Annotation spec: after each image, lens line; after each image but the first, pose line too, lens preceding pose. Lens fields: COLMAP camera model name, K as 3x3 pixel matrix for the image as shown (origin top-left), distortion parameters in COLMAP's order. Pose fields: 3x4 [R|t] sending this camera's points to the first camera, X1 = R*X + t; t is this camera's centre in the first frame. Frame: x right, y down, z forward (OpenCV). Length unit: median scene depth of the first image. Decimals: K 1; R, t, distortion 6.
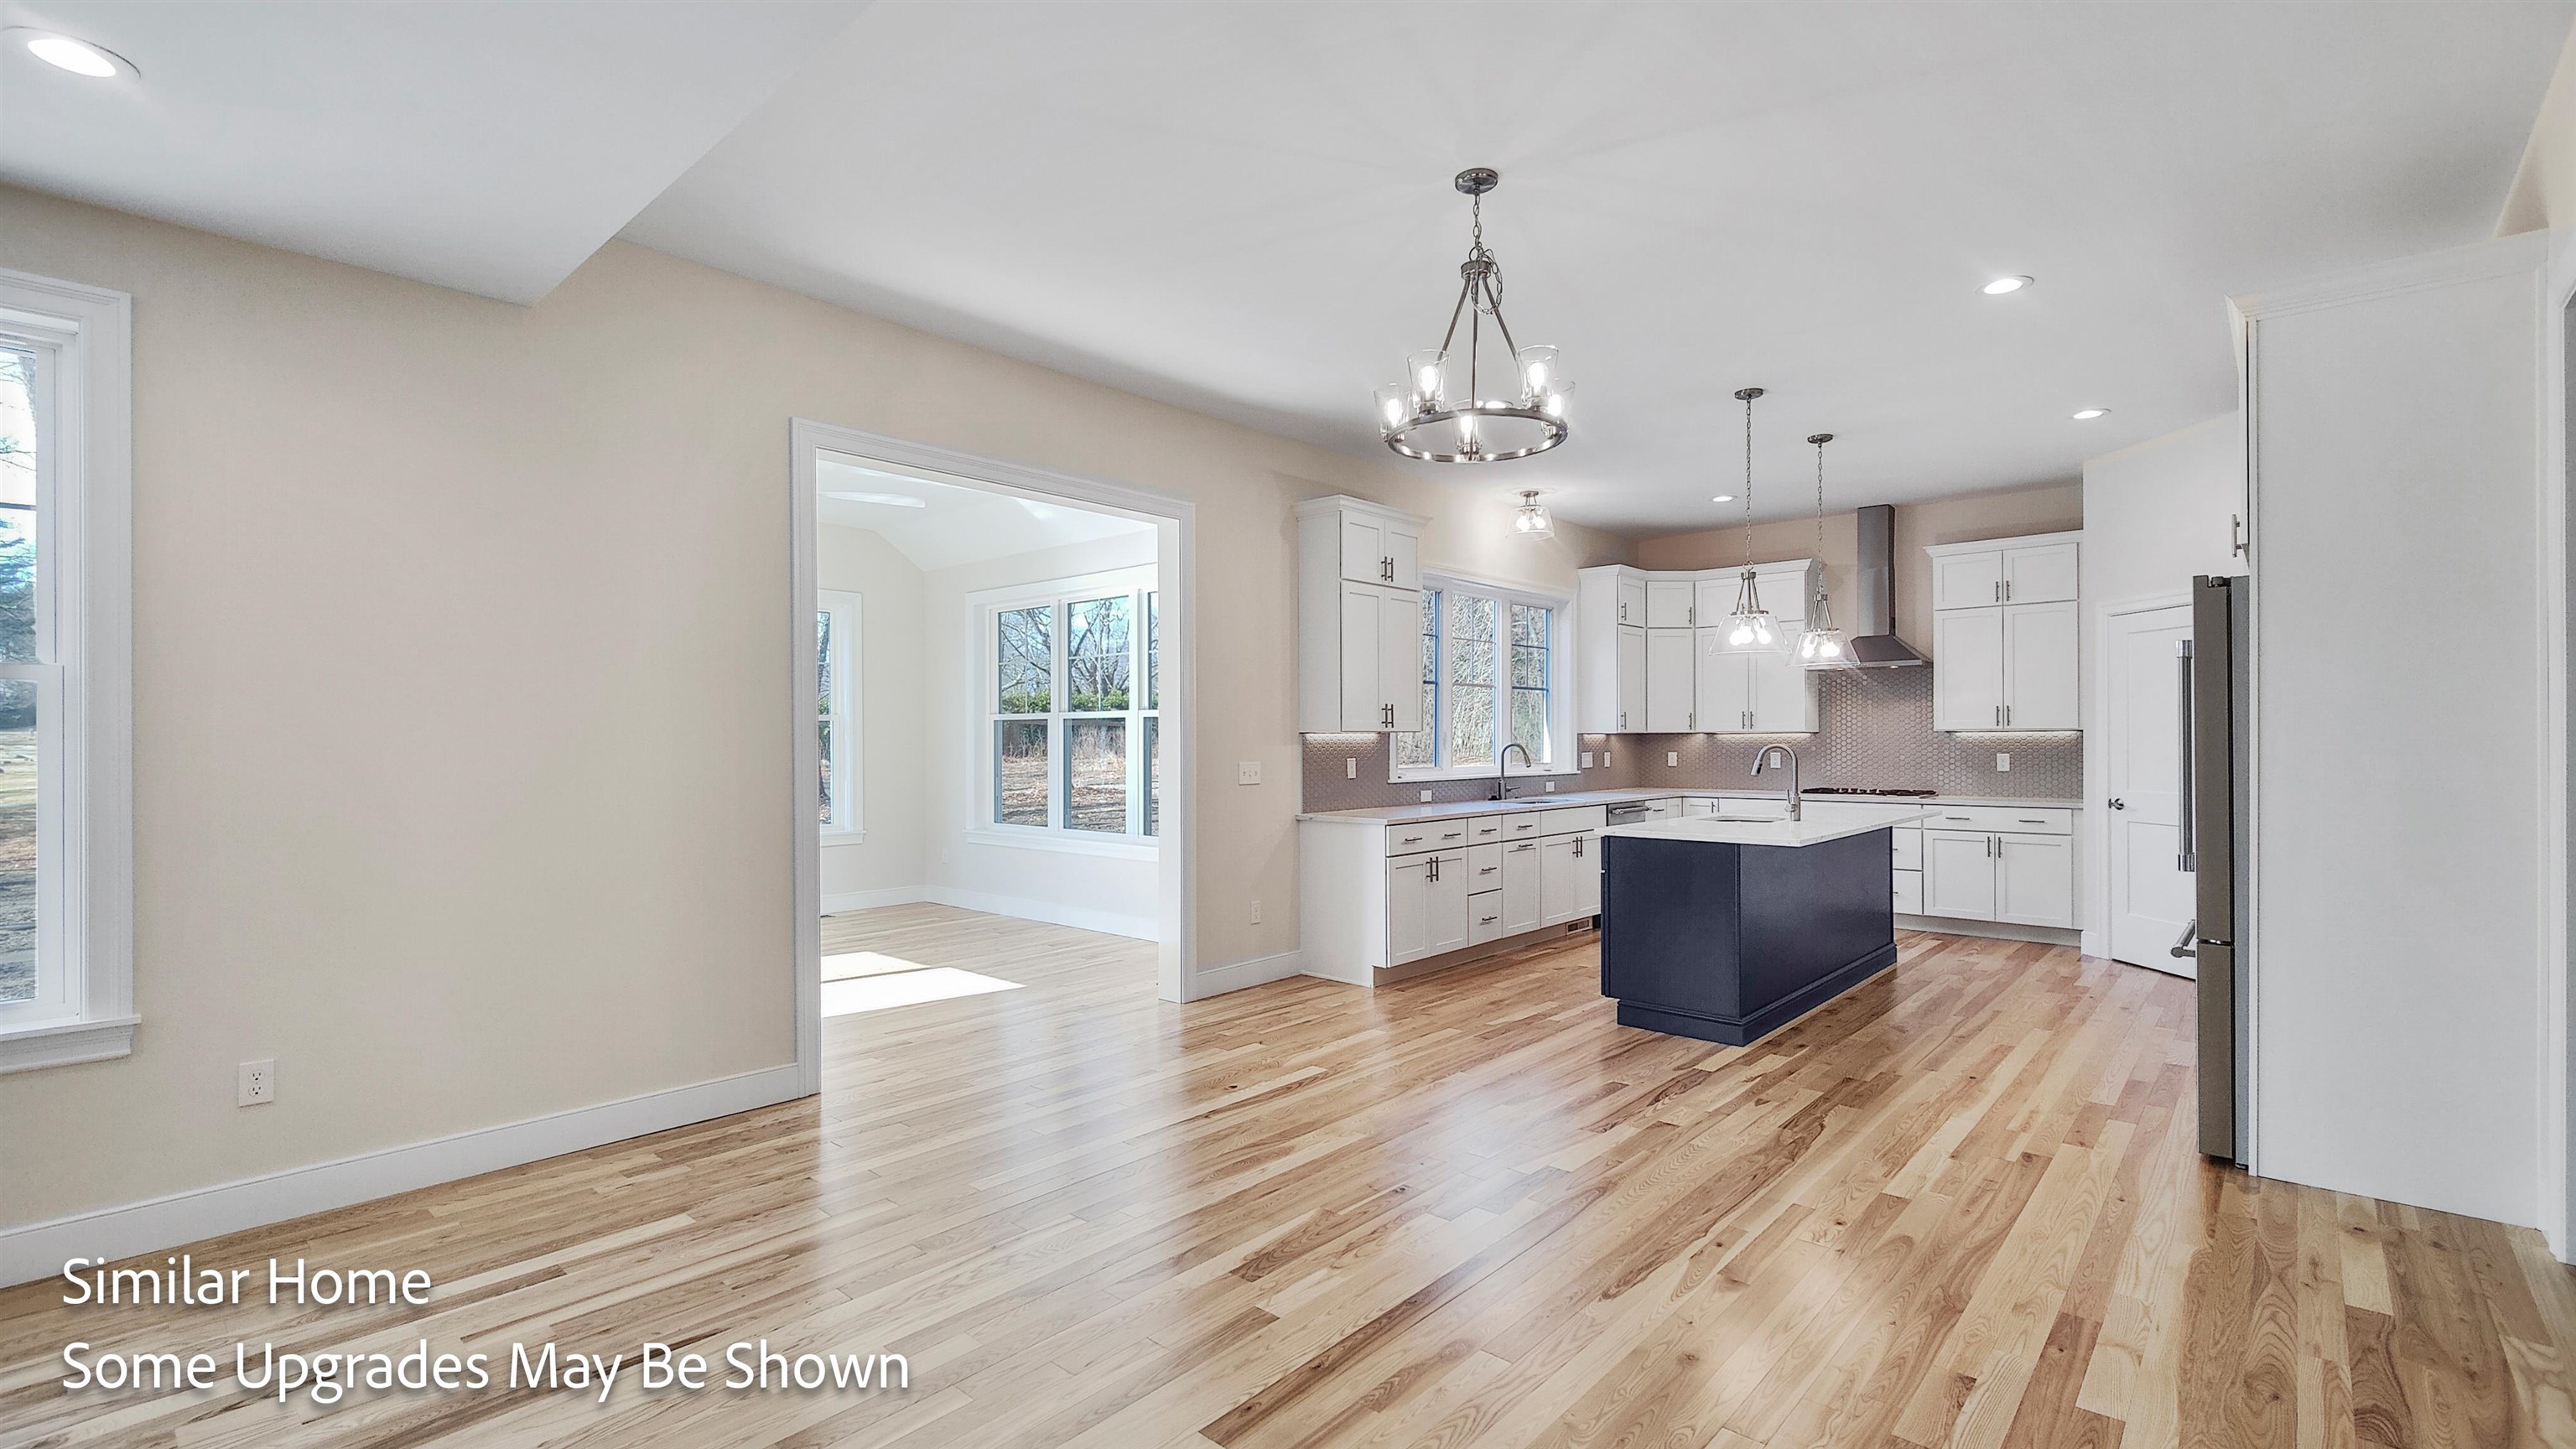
lens RADIAL K [[1114.9, 0, 1288.8], [0, 1114.9, 741.4], [0, 0, 1]] dist [0.041420, -0.037106]
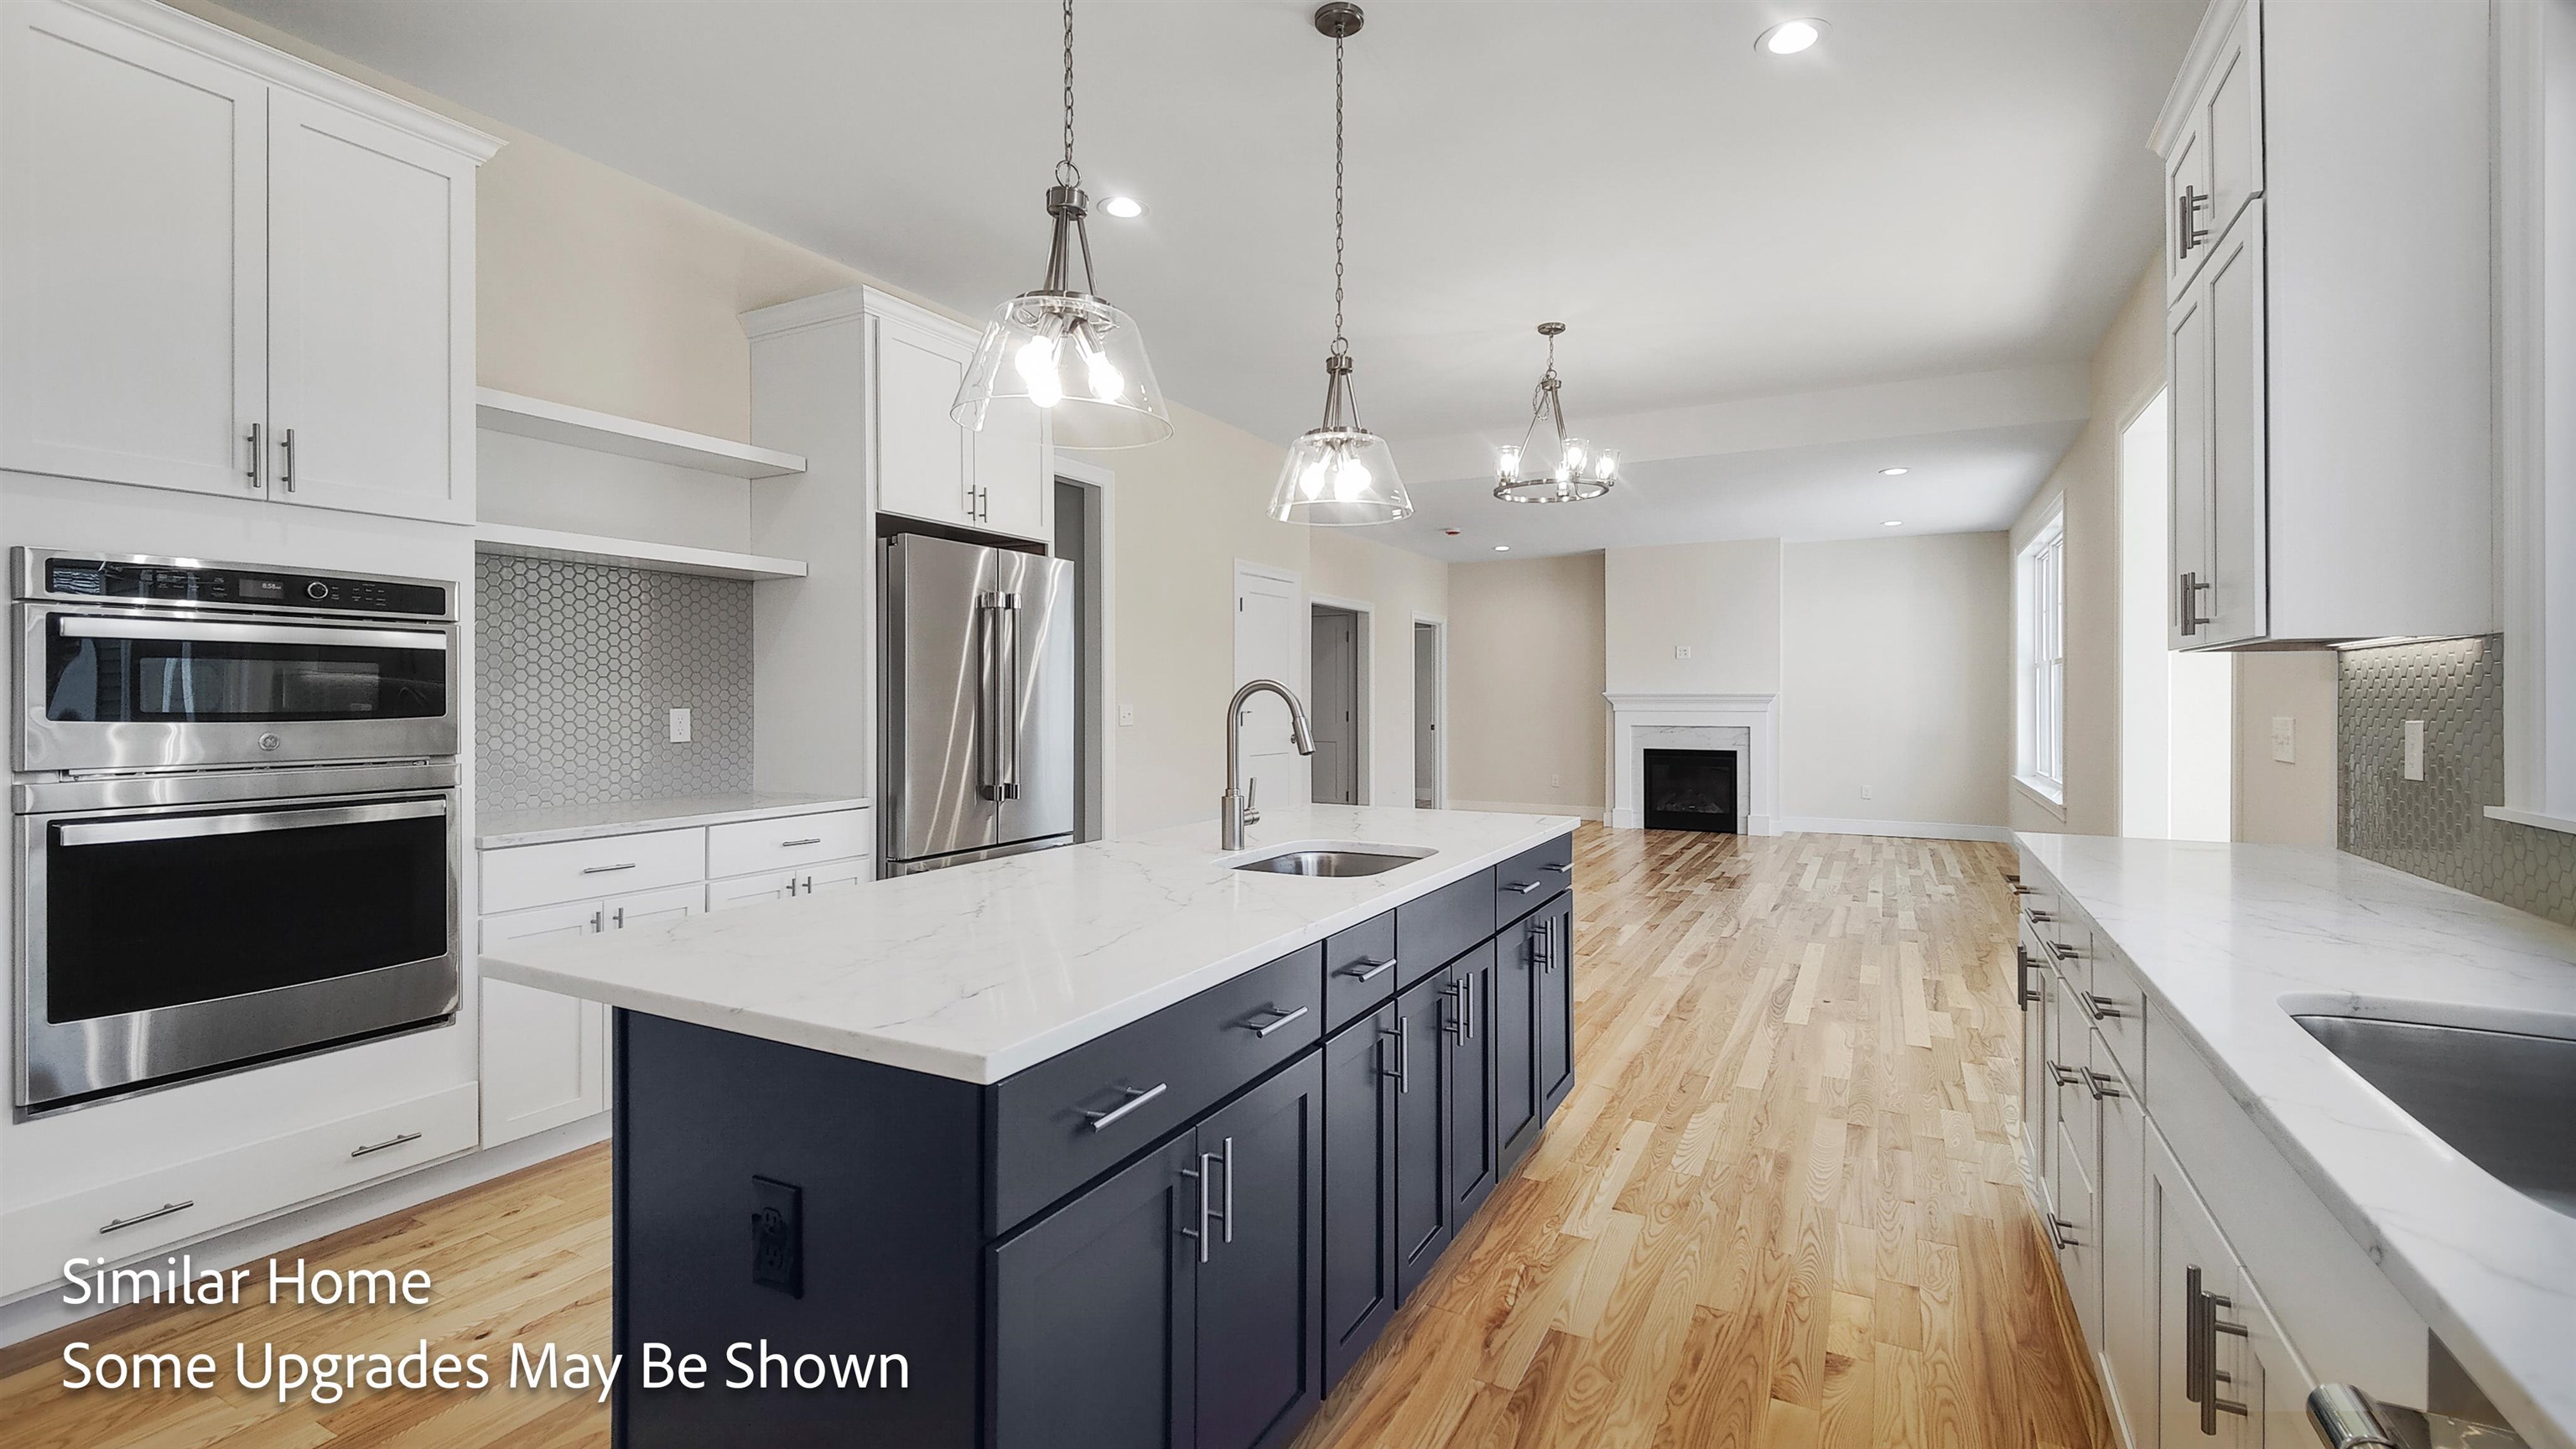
lens RADIAL K [[1120.8, 0, 1305.3], [0, 1120.8, 683.1], [0, 0, 1]] dist [0.022559, -0.000273]
pose [[-0.966451, 0.000098, -0.256852, 0.456499], [0.002943, 0.999939, -0.010689, 0.007158], [0.256835, -0.011087, -0.966392, 1.225952]]
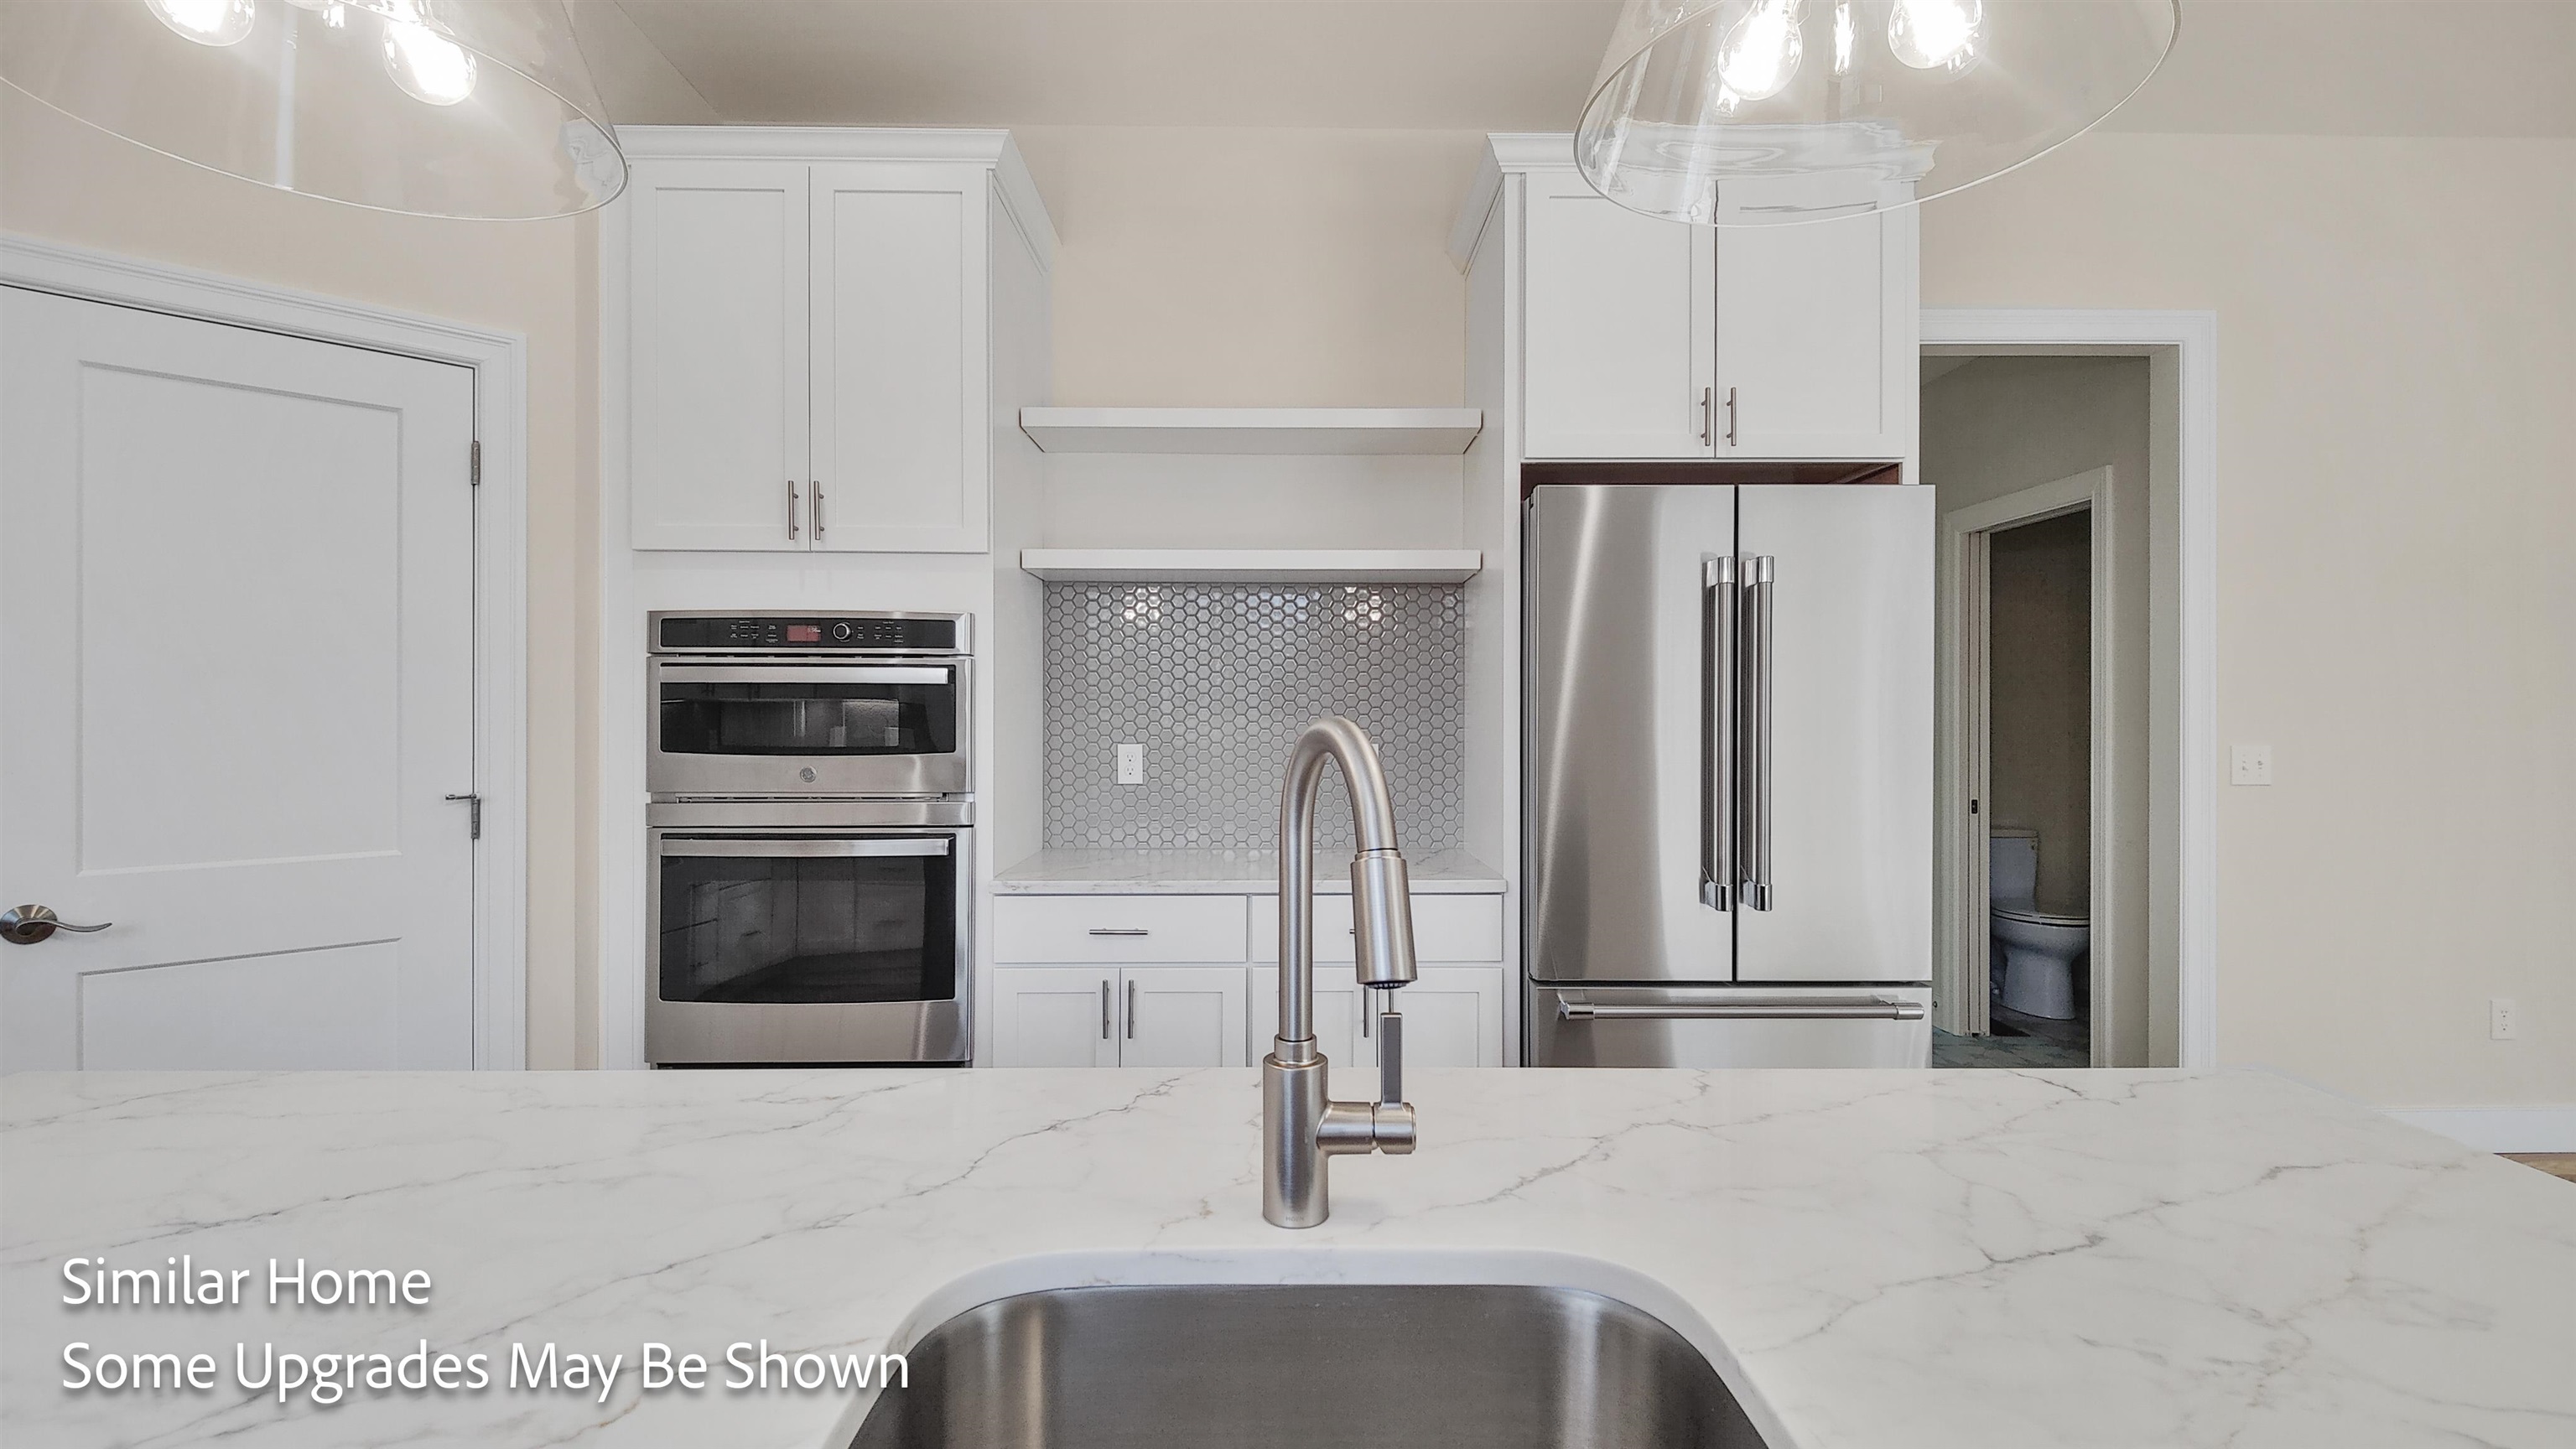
lens RADIAL K [[1109.5, 0, 1288.0], [0, 1109.5, 724.5], [0, 0, 1]] dist [0.021647, -0.014092]
pose [[-0.683335, -0.002891, 0.730099, 0.290049], [0.001411, 0.999985, 0.005281, 0.002153], [-0.730104, 0.004639, -0.683321, 0.933968]]
